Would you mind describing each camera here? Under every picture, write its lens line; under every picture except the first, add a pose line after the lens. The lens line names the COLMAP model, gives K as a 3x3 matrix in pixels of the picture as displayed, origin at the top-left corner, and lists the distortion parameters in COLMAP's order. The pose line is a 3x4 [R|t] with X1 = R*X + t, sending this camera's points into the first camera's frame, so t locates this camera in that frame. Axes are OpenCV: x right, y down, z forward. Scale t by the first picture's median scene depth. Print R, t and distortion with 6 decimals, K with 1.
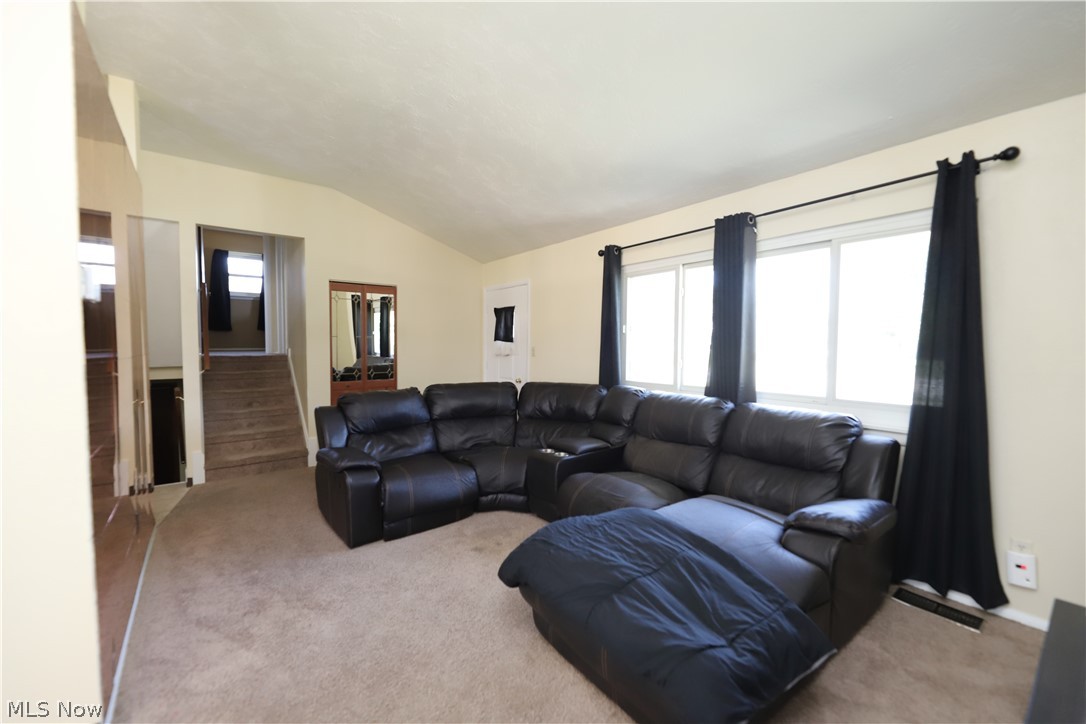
lens RADIAL K [[440.1, 0, 539.7], [0, 440.1, 364.1], [0, 0, 1]] dist [0.000163, -0.001377]
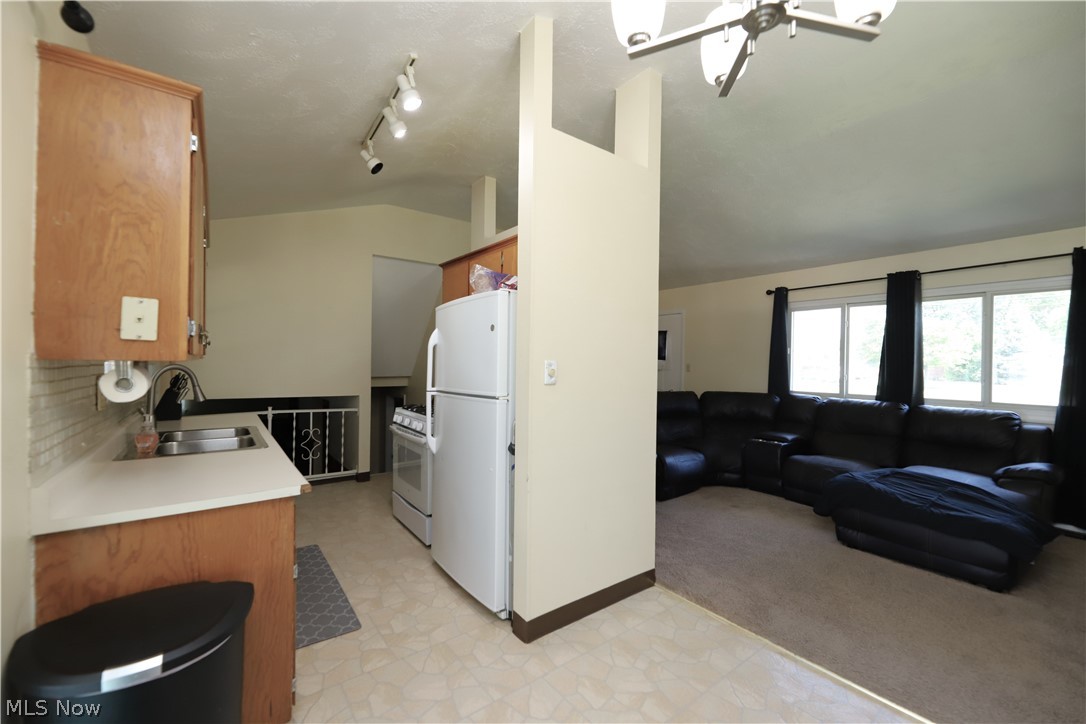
lens RADIAL K [[440.1, 0, 546.3], [0, 440.1, 361.4], [0, 0, 1]] dist [0.000163, -0.001377]
pose [[0.999775, 0.016470, -0.013354, -0.653810], [-0.017142, 0.998506, -0.051875, 0.039272], [0.012480, 0.052092, 0.998564, -0.387822]]
